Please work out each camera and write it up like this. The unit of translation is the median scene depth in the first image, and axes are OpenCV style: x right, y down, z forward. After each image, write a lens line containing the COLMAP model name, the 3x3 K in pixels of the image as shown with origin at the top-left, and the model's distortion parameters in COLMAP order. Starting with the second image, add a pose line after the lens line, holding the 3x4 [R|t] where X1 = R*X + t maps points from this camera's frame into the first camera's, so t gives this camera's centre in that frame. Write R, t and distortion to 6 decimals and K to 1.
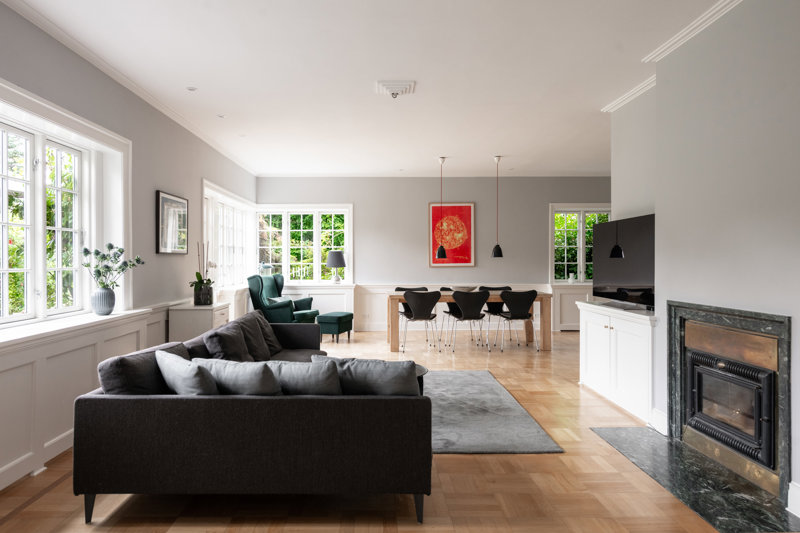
lens RADIAL K [[483.8, 0, 396.7], [0, 483.8, 263.5], [0, 0, 1]] dist [0.025029, 0.001329]
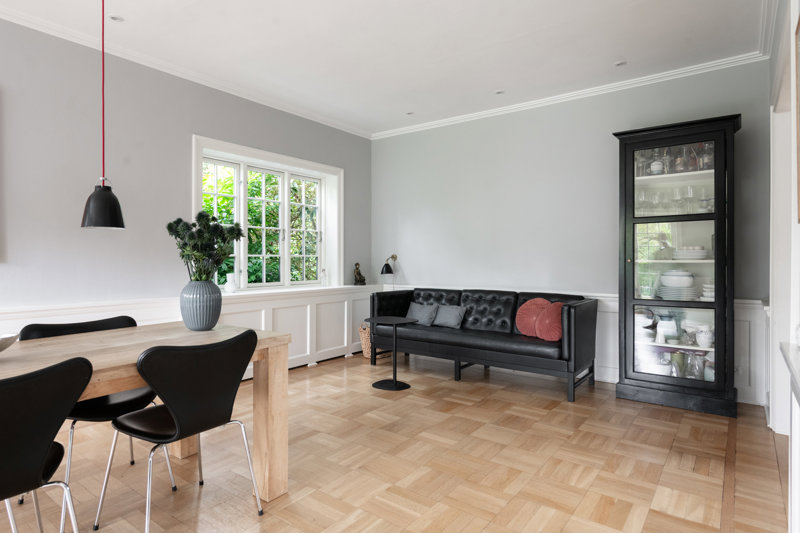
lens RADIAL K [[449.6, 0, 400.7], [0, 449.6, 256.7], [0, 0, 1]] dist [0.001063, -0.001564]
pose [[0.601947, 0.004643, 0.798523, 0.074439], [0.005162, 0.999940, -0.009706, 0.007182], [-0.798520, 0.009965, 0.601886, 0.551330]]
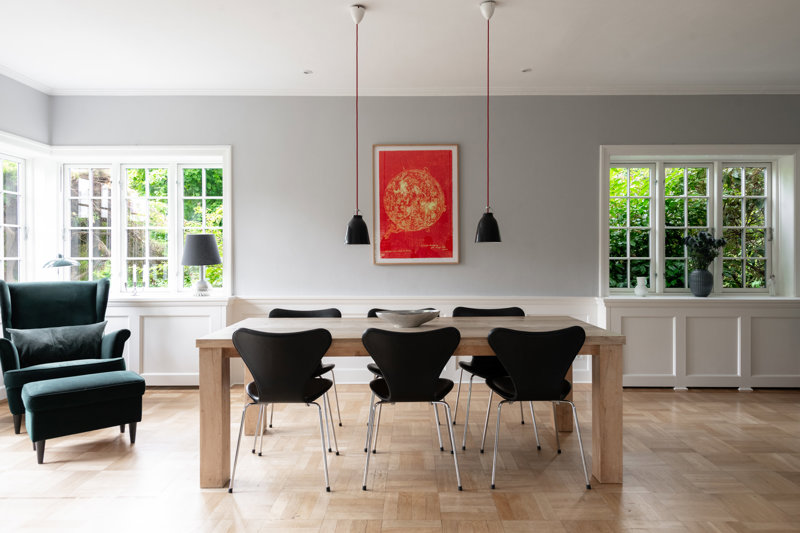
lens RADIAL K [[506.7, 0, 411.9], [0, 506.7, 254.5], [0, 0, 1]] dist [0.006978, -0.000199]
pose [[0.999885, 0.002195, -0.015001, 0.117662], [-0.002372, 0.999927, -0.011820, 0.002418], [0.014974, 0.011854, 0.999818, 0.441507]]
